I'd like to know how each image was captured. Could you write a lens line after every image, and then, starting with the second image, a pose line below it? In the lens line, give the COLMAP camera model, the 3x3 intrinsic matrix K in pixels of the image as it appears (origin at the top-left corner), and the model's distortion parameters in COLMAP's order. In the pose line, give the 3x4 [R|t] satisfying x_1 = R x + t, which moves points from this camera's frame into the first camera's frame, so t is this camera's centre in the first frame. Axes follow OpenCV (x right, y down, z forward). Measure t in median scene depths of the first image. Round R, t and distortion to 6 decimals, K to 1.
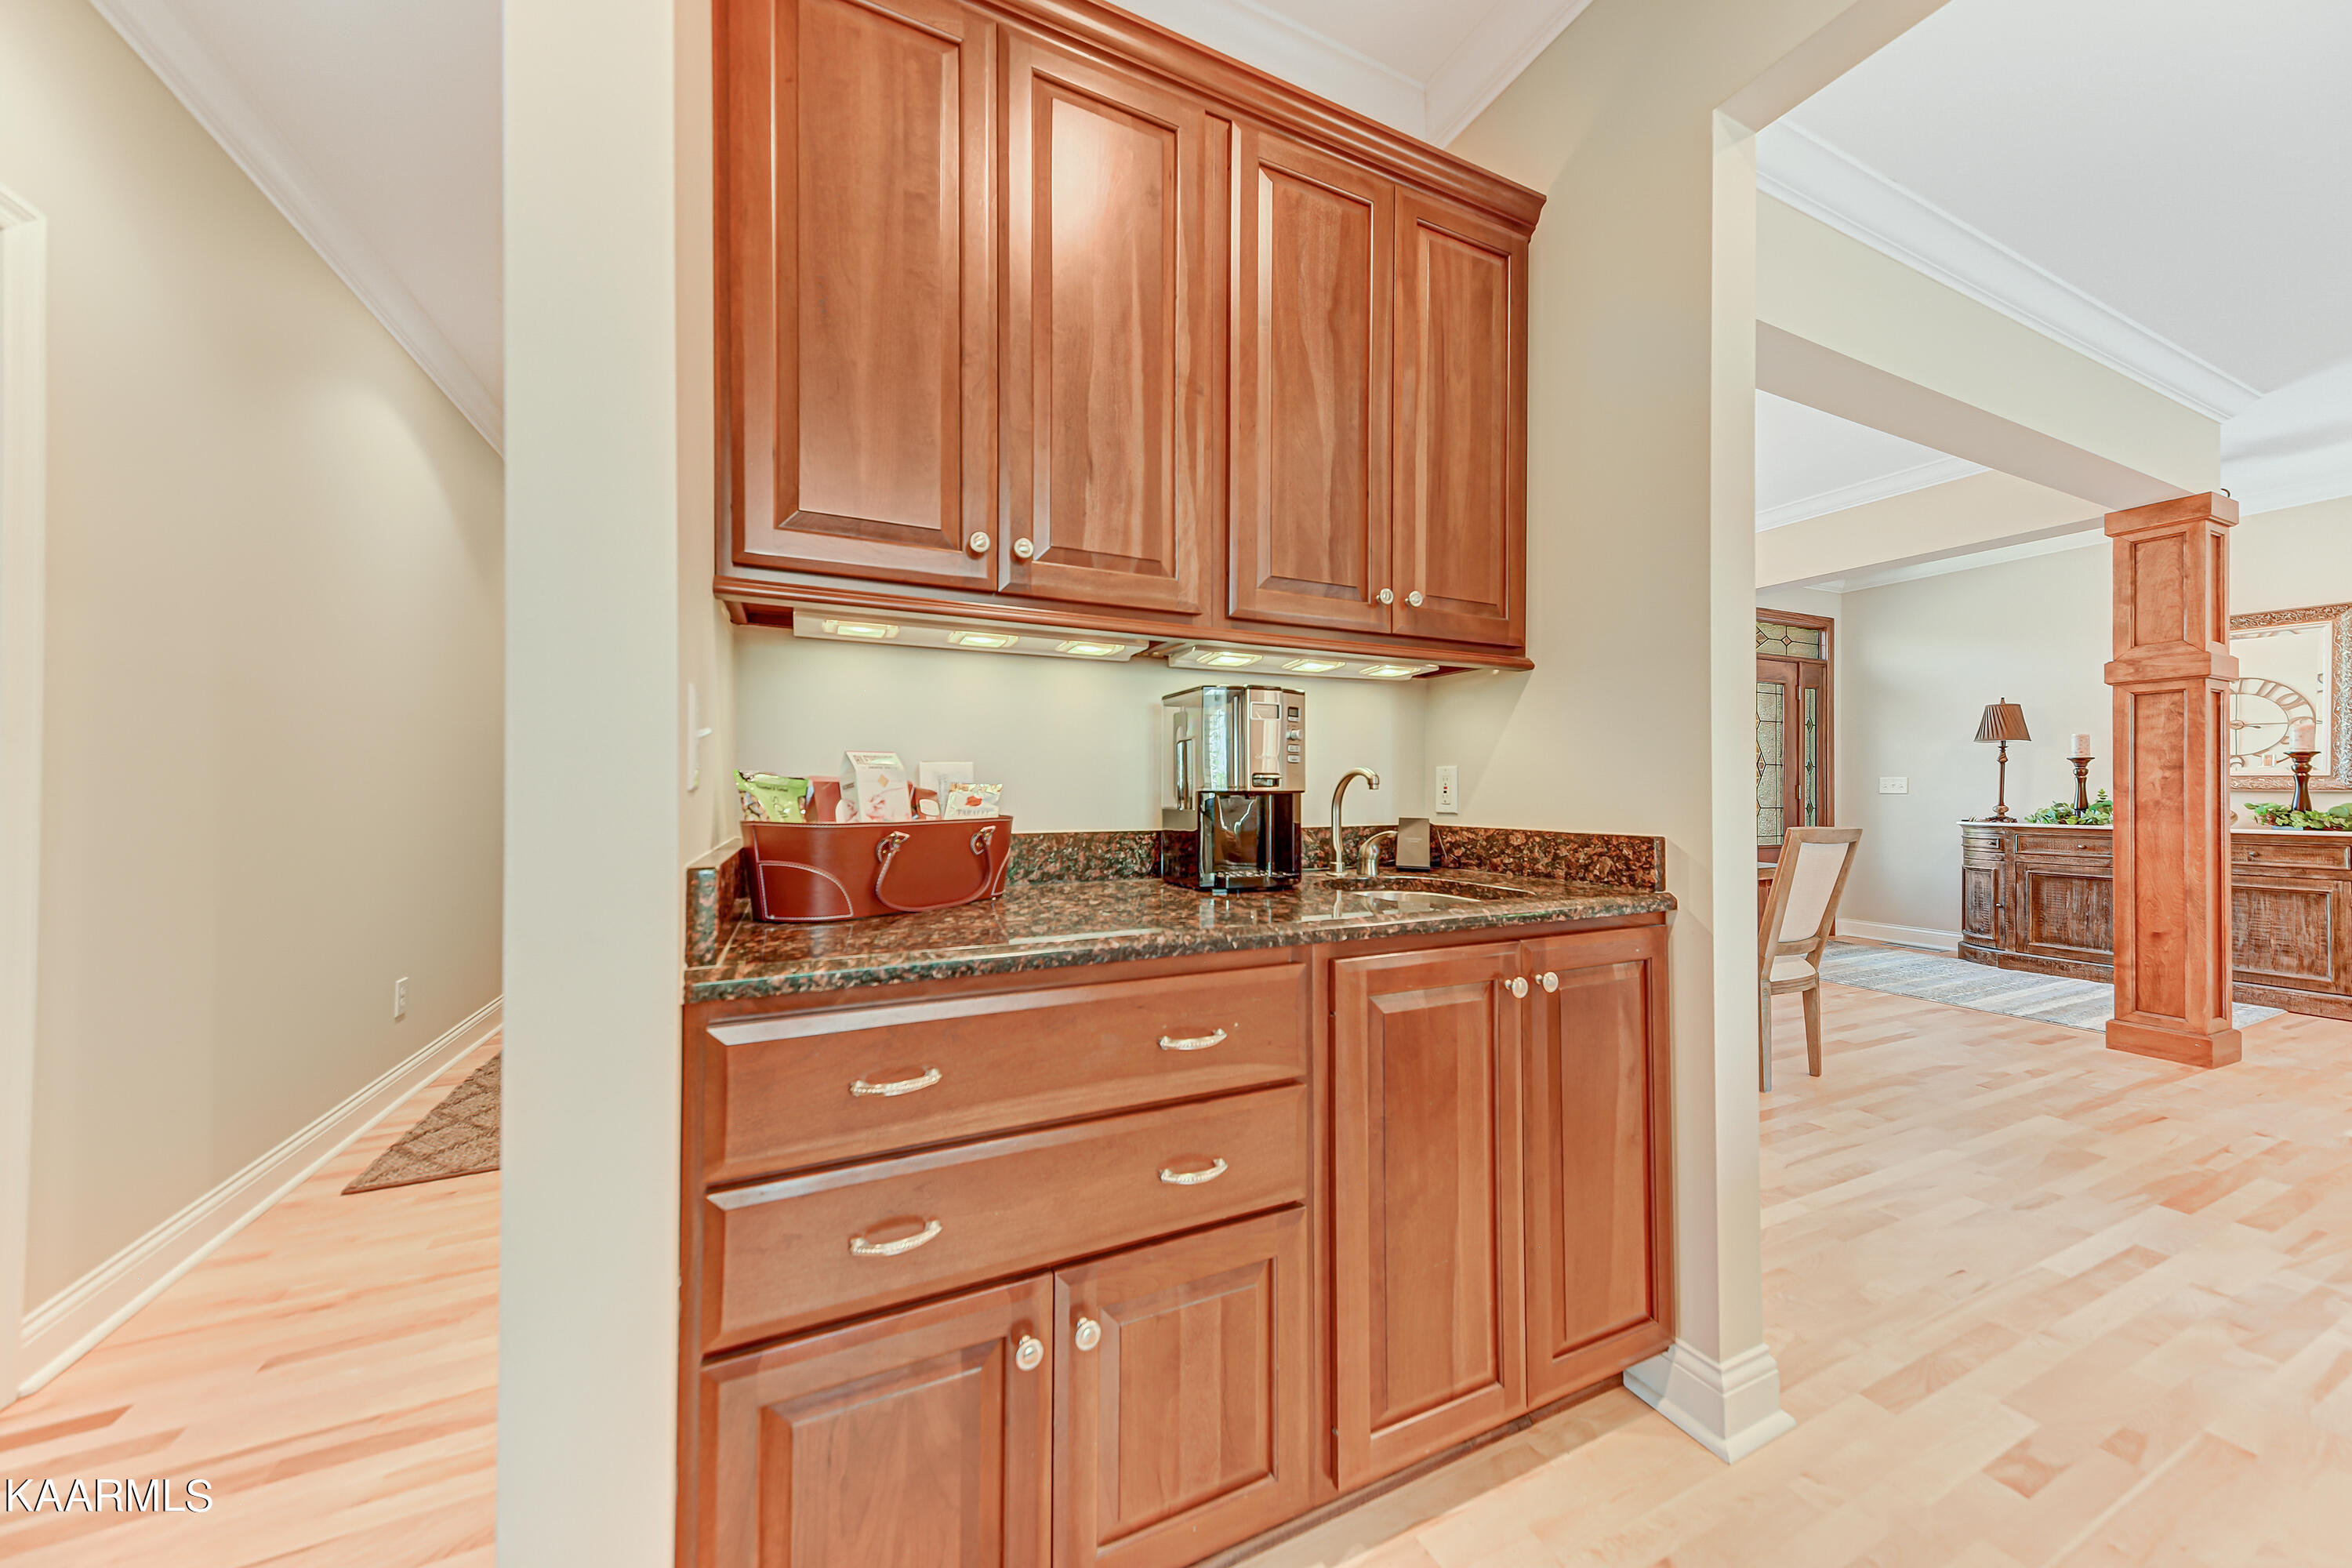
lens RADIAL K [[803.8, 0, 1178.5], [0, 803.8, 788.1], [0, 0, 1]] dist [0.016451, 0.000022]
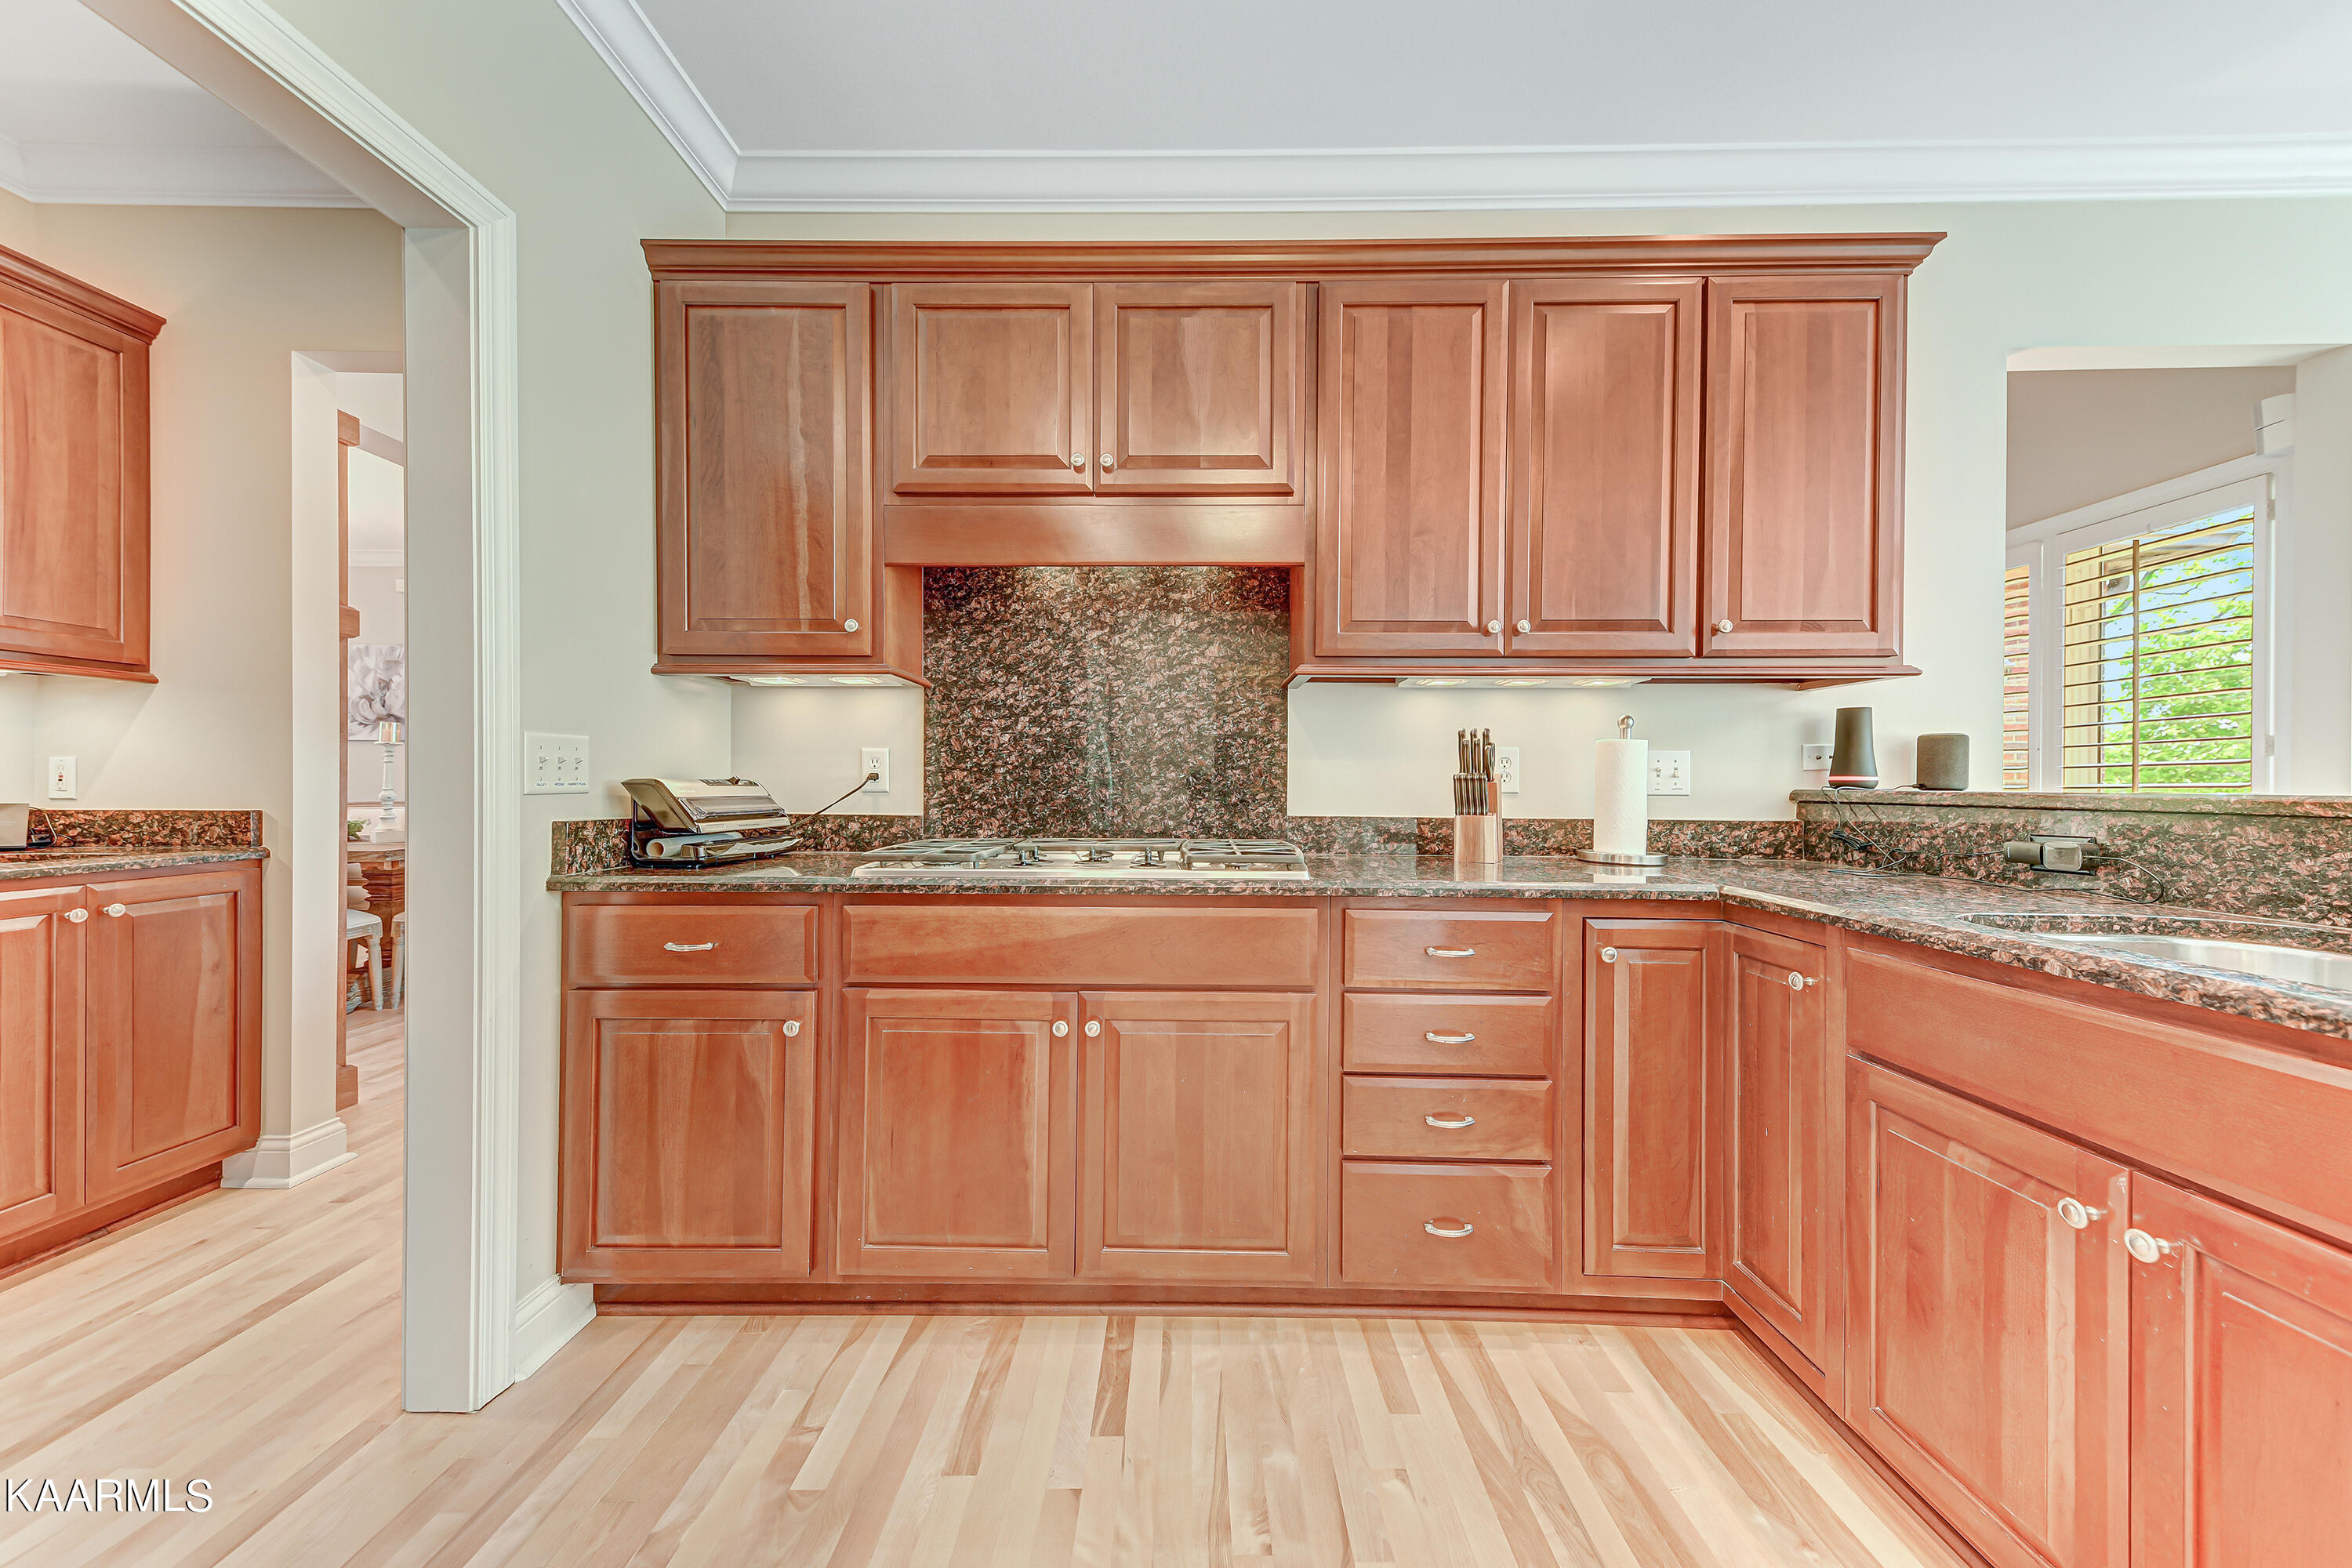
lens RADIAL K [[841.7, 0, 1179.4], [0, 841.7, 786.6], [0, 0, 1]] dist [0.003406, 0.000283]
pose [[0.433768, -0.000757, 0.901024, -0.066569], [-0.005826, 0.999976, 0.003645, 0.000510], [-0.901006, -0.006830, 0.433753, -1.083790]]
